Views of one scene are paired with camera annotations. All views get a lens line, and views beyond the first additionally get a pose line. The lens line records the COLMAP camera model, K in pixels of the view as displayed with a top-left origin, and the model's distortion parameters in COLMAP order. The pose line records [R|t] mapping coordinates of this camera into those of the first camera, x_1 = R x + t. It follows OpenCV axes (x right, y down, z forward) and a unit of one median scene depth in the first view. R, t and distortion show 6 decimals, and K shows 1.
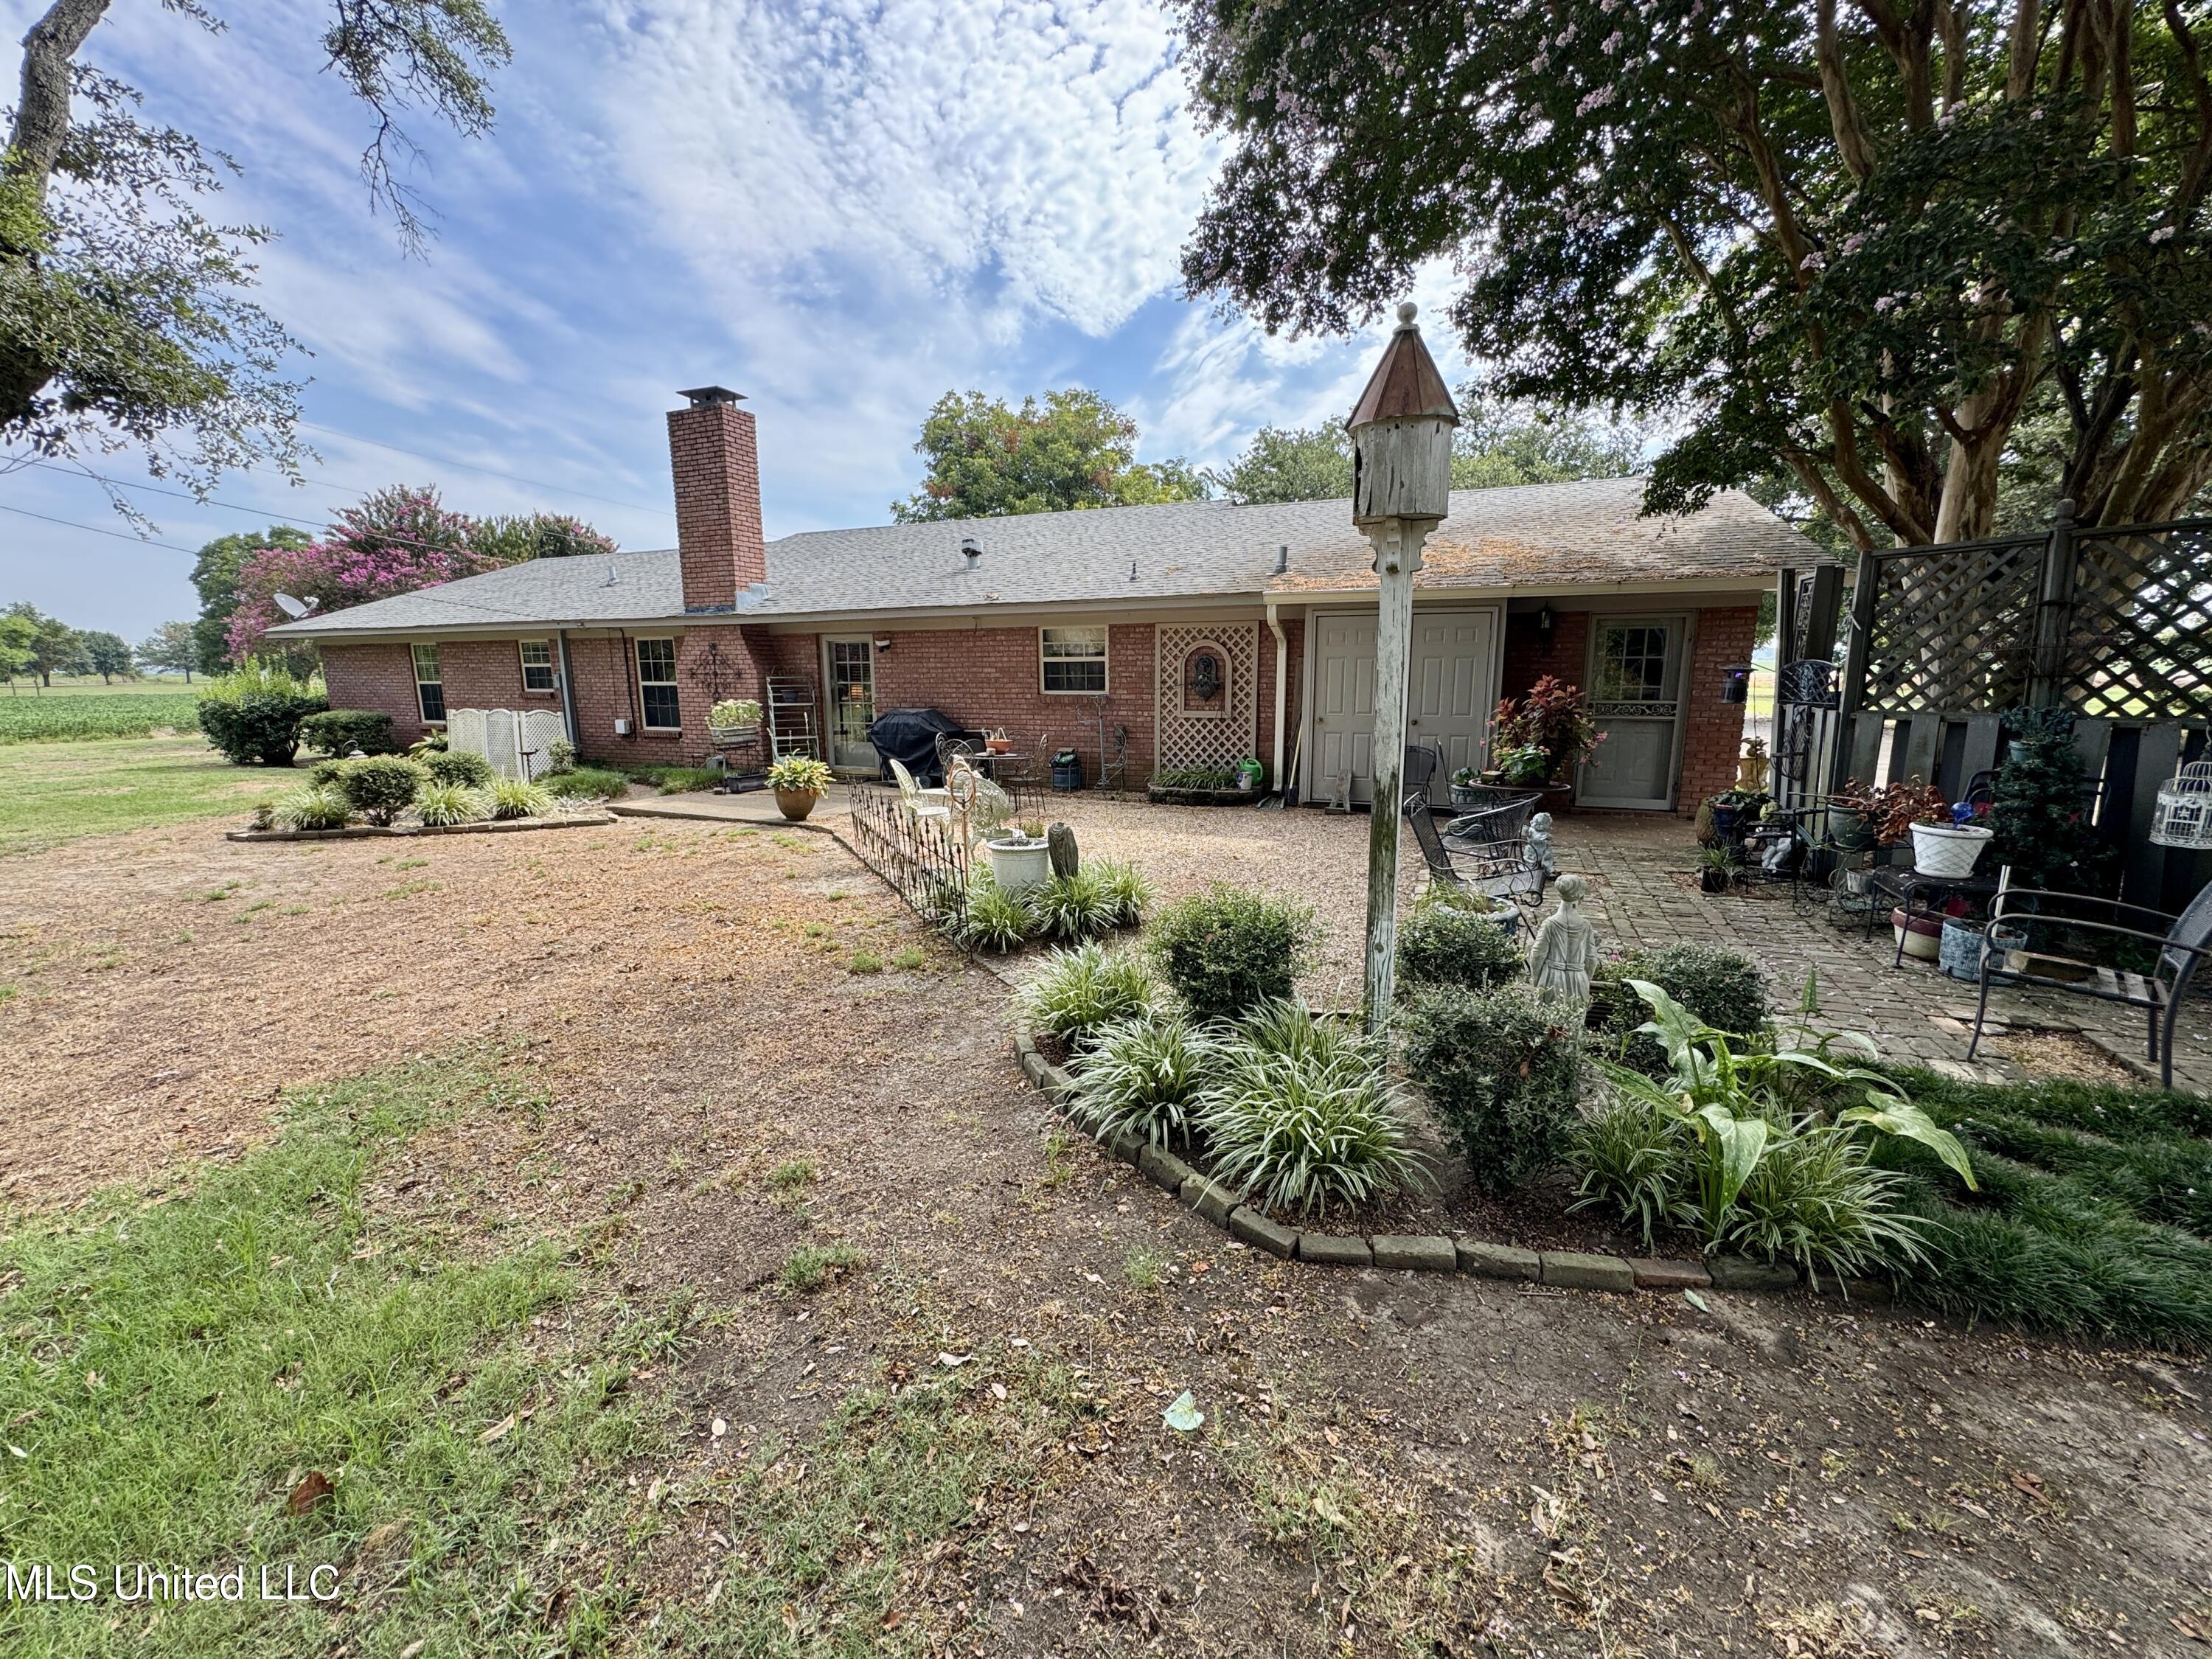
lens RADIAL K [[883.2, 0, 1106.0], [0, 883.2, 829.5], [0, 0, 1]] dist [-0.003226, 0.000110]
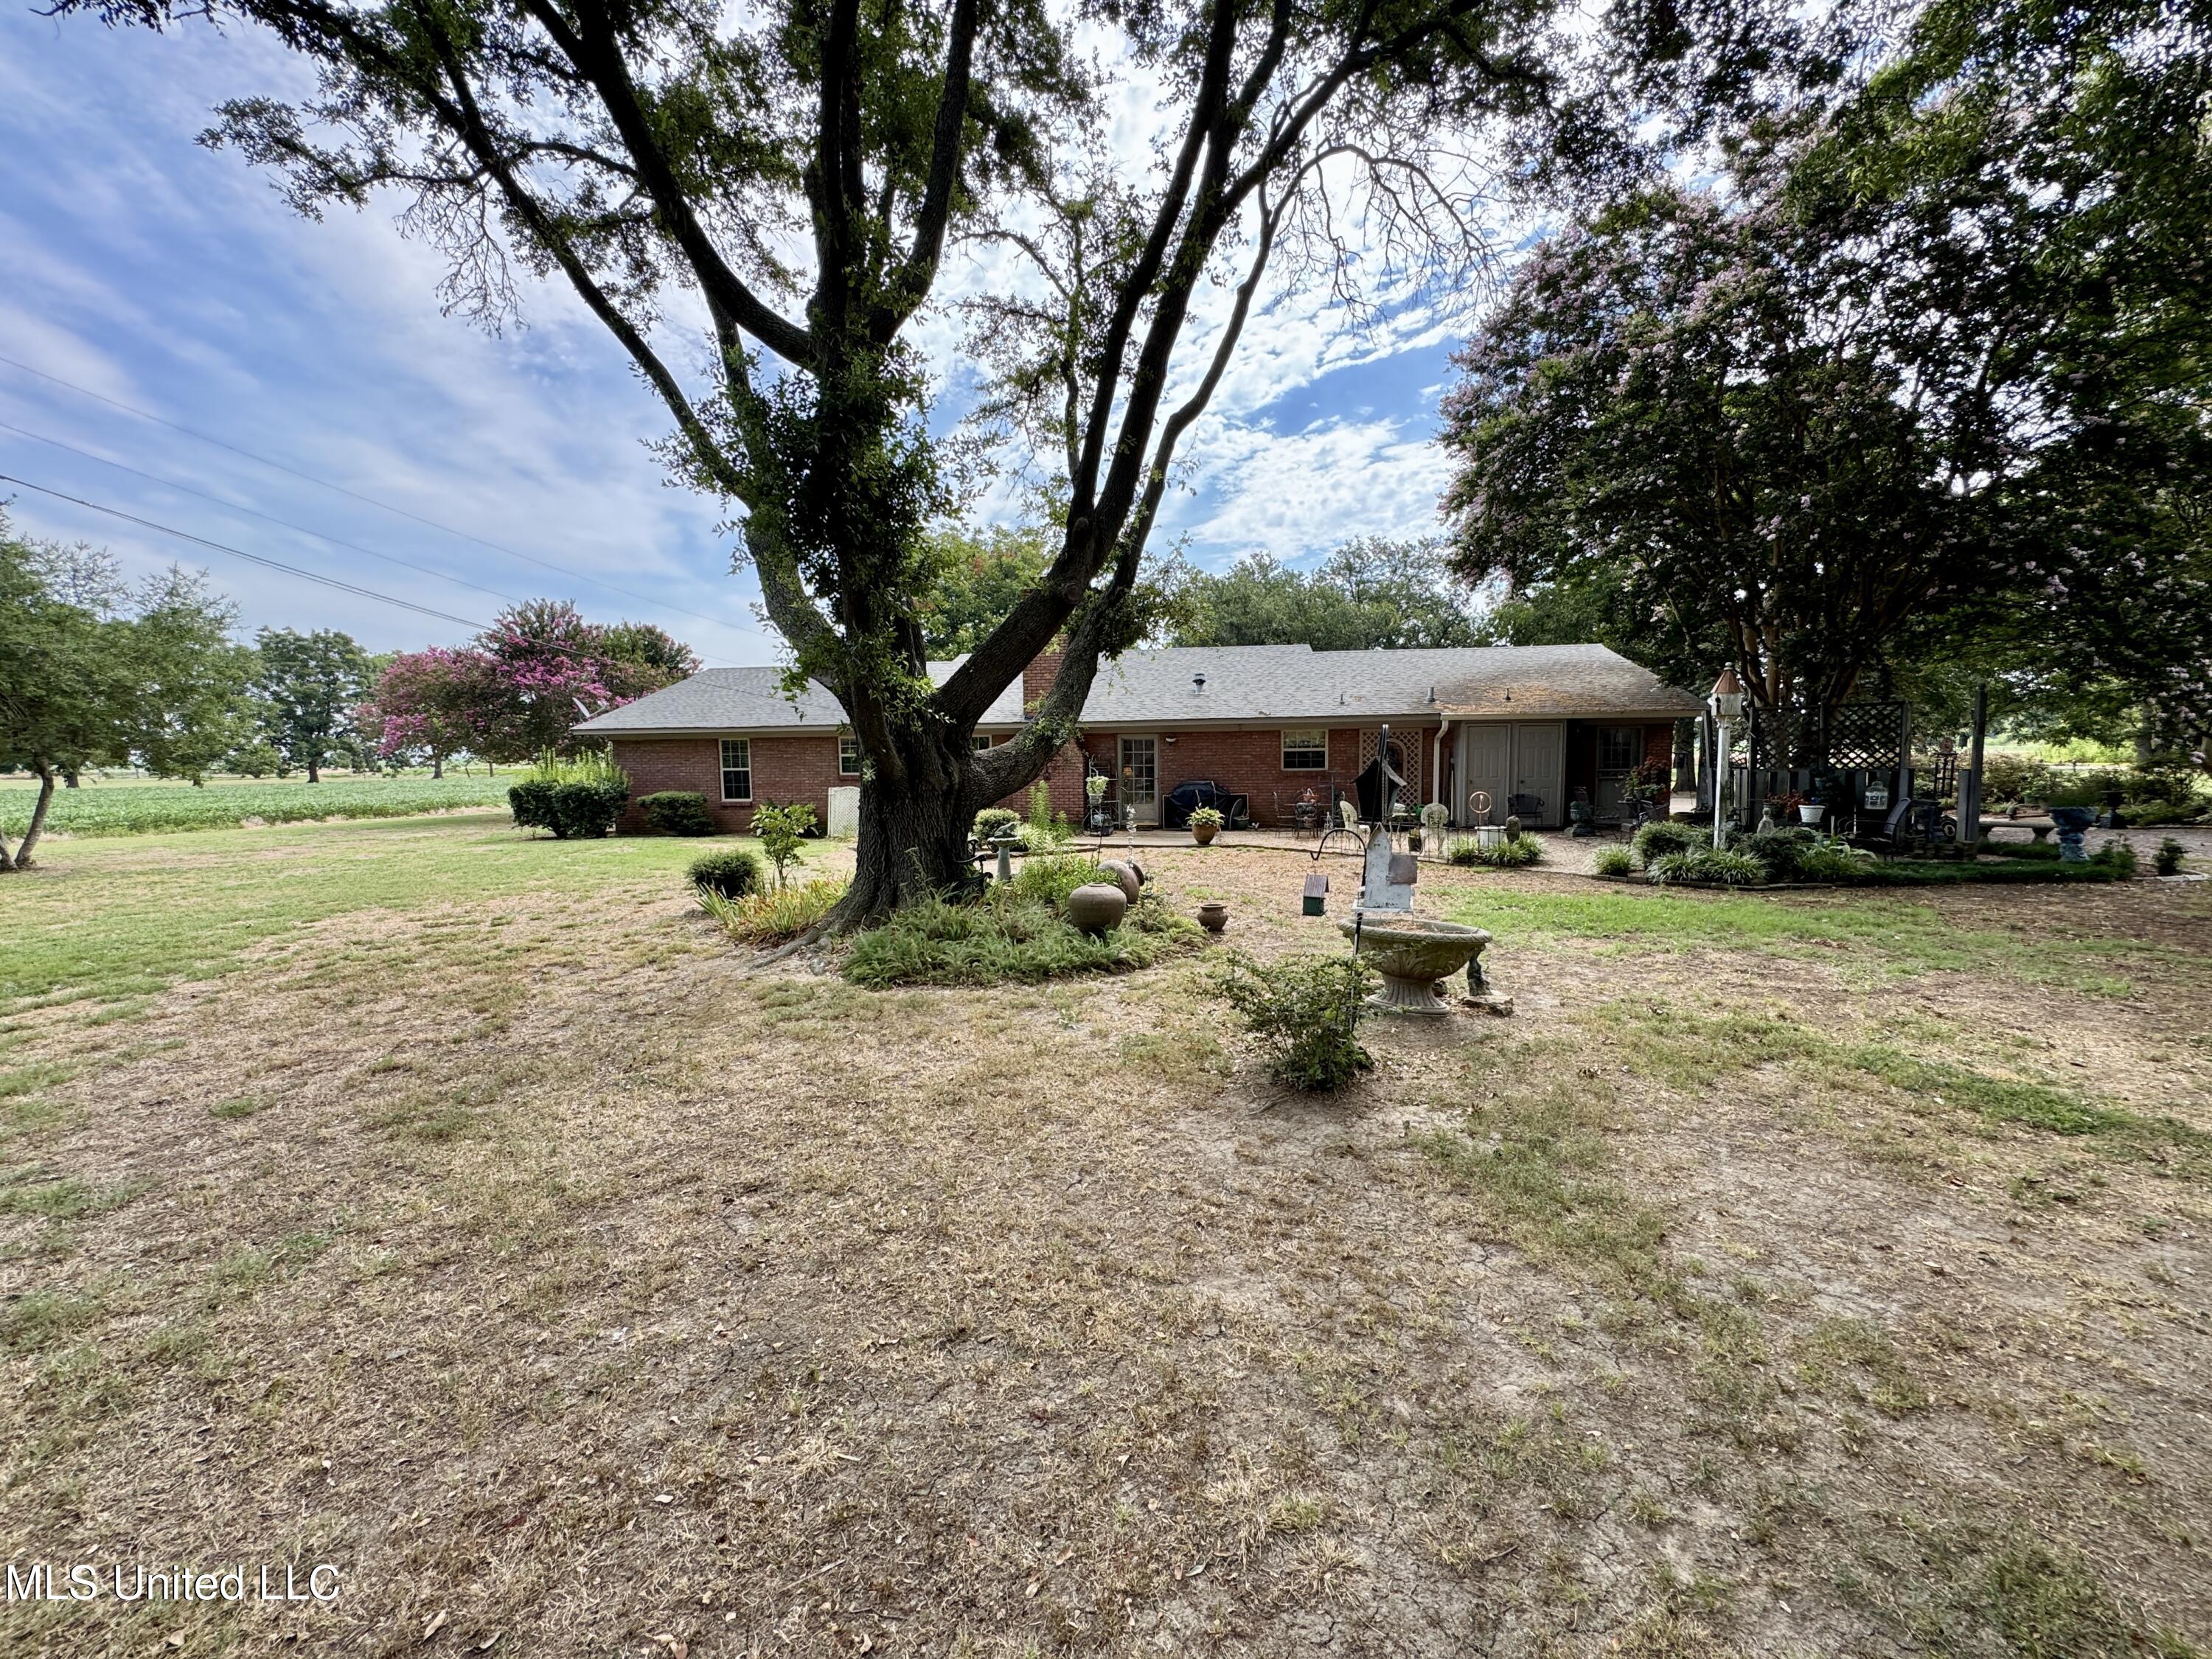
lens RADIAL K [[883.2, 0, 1106.0], [0, 883.2, 829.5], [0, 0, 1]] dist [-0.003226, 0.000110]
pose [[0.969457, -0.026571, 0.243819, -0.781567], [0.050026, 0.994638, -0.090516, 0.085171], [-0.240107, 0.099949, 0.965587, -0.483267]]
